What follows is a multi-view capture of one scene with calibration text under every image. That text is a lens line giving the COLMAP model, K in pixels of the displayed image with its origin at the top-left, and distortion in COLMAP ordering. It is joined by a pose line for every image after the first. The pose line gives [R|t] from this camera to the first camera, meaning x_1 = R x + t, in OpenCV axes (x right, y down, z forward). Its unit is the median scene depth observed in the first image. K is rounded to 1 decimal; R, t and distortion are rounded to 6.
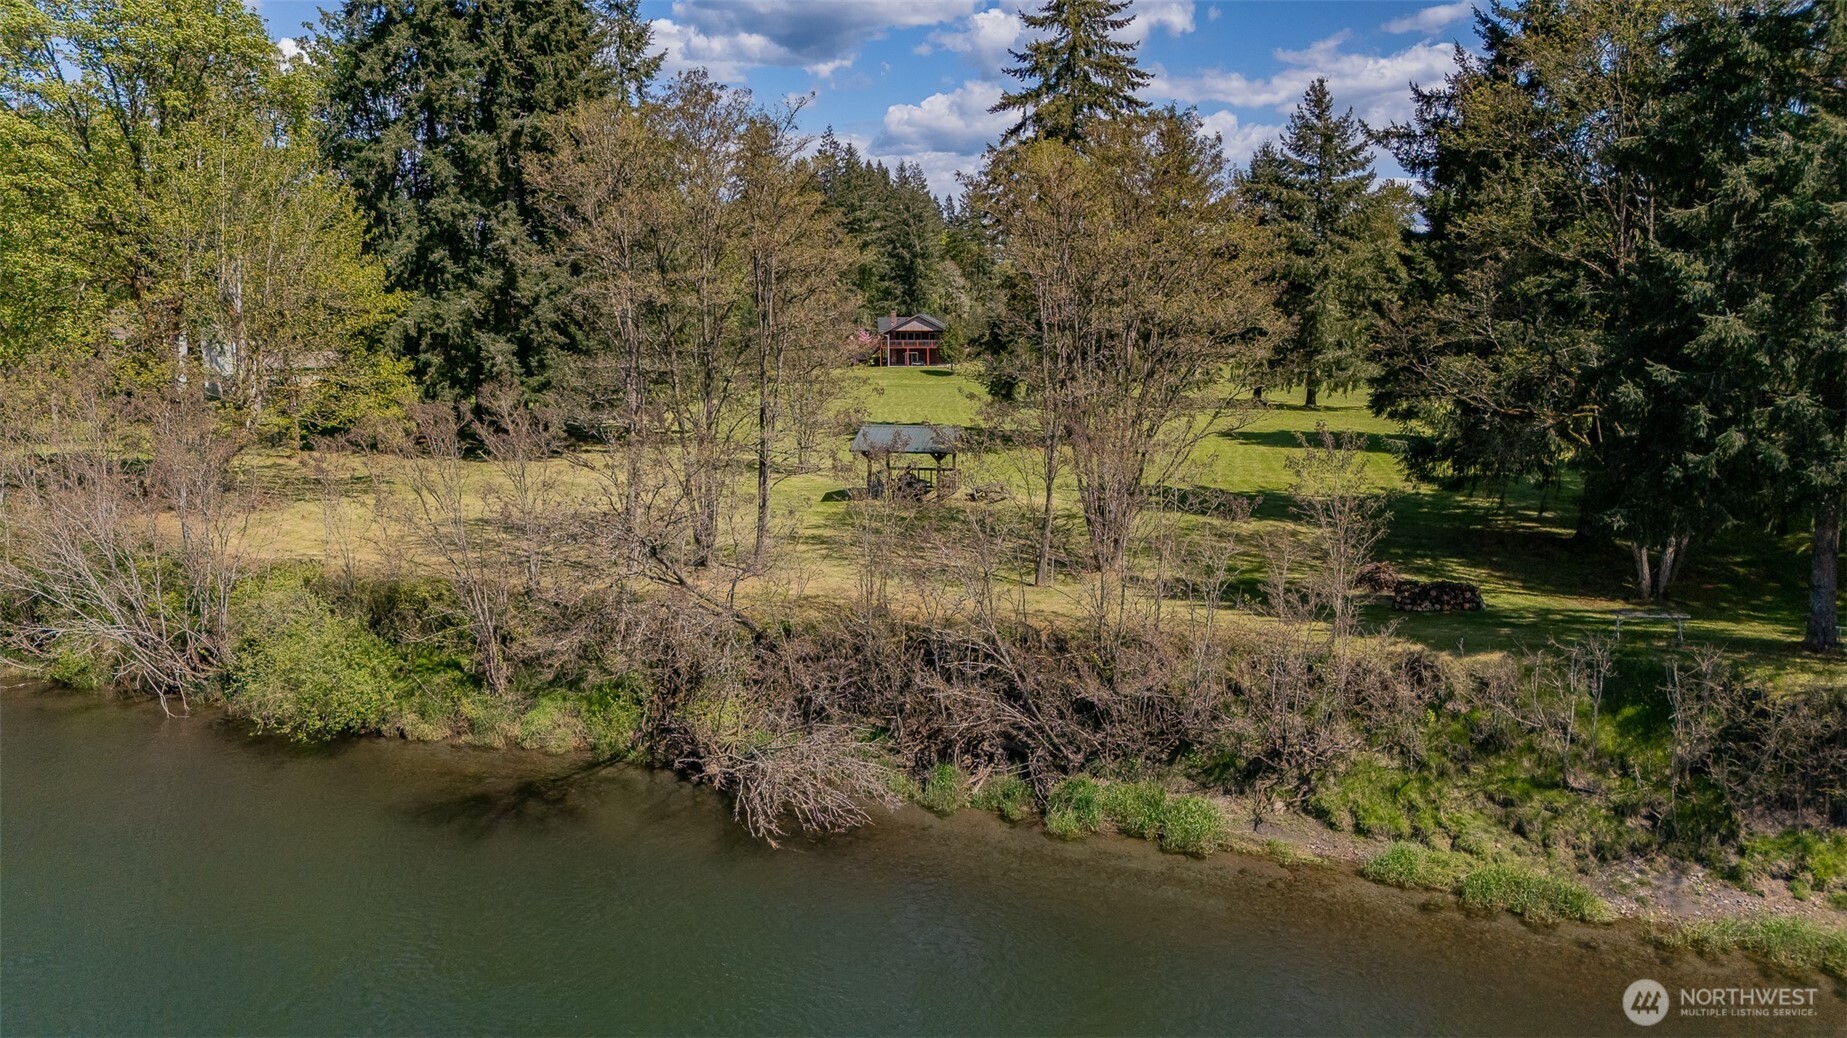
lens RADIAL K [[1365.0, 0, 917.9], [0, 1365.0, 531.9], [0, 0, 1]] dist [0.081286, -0.067326]
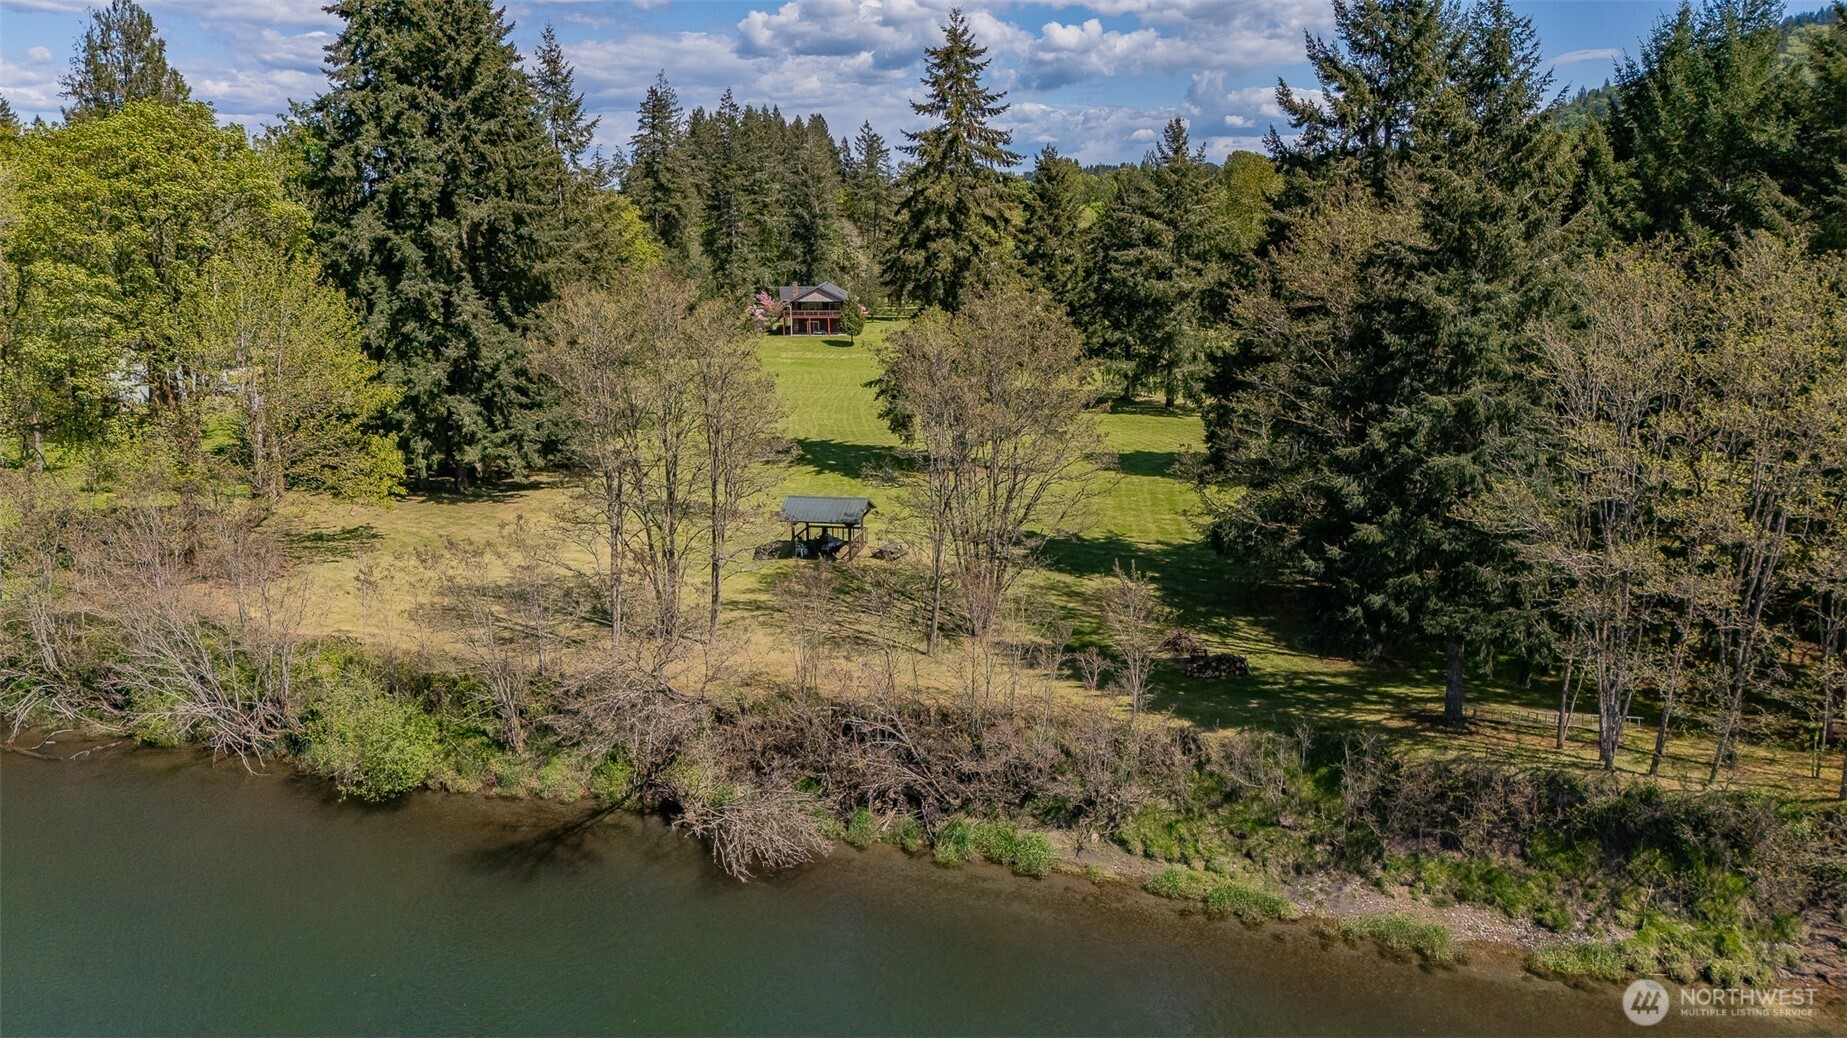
lens RADIAL K [[1354.2, 0, 923.5], [0, 1354.2, 519.0], [0, 0, 1]] dist [0.076042, -0.074745]
pose [[0.996882, -0.014288, 0.077598, -0.019083], [0.010454, 0.998715, 0.049598, -0.177631], [-0.078207, -0.048632, 0.995750, -0.334680]]
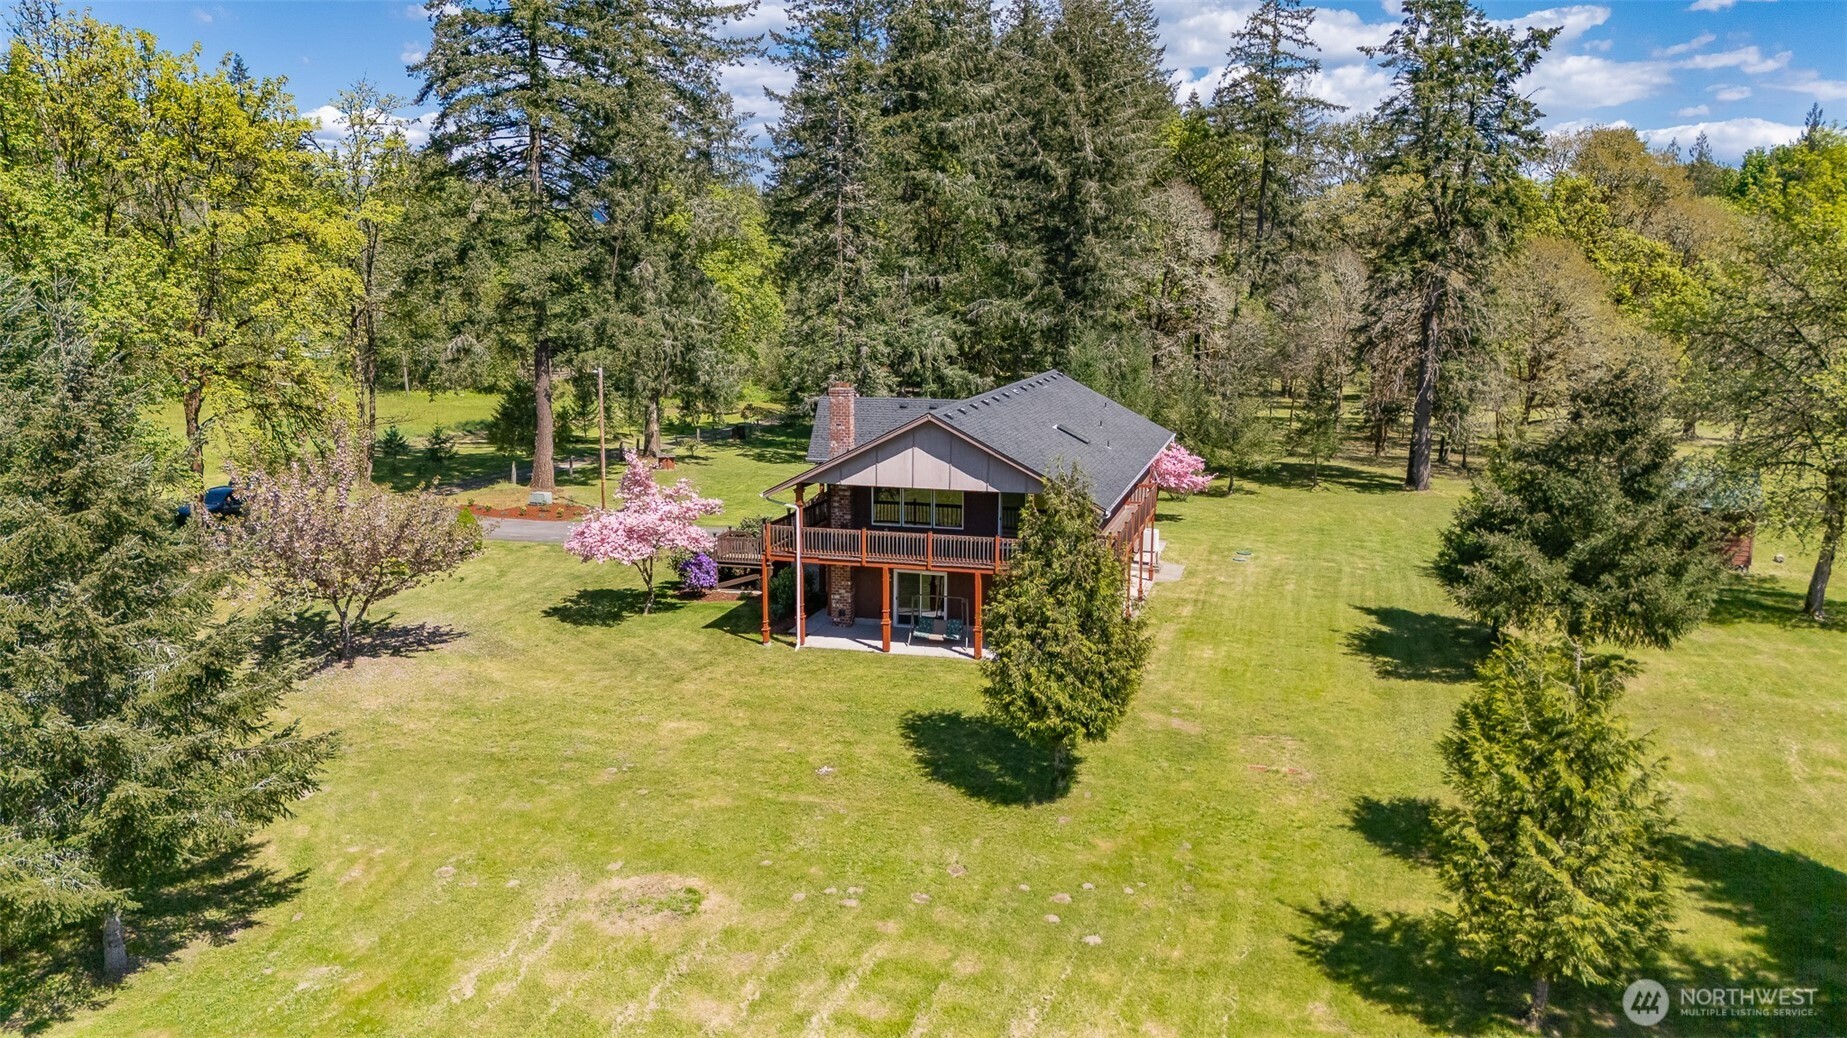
lens RADIAL K [[1365.0, 0, 917.9], [0, 1365.0, 531.9], [0, 0, 1]] dist [0.081286, -0.067326]
pose [[0.984414, 0.033493, -0.172646, 0.163991], [-0.031961, 0.999421, 0.011648, -0.846600], [0.172936, -0.005948, 0.984915, 4.907066]]
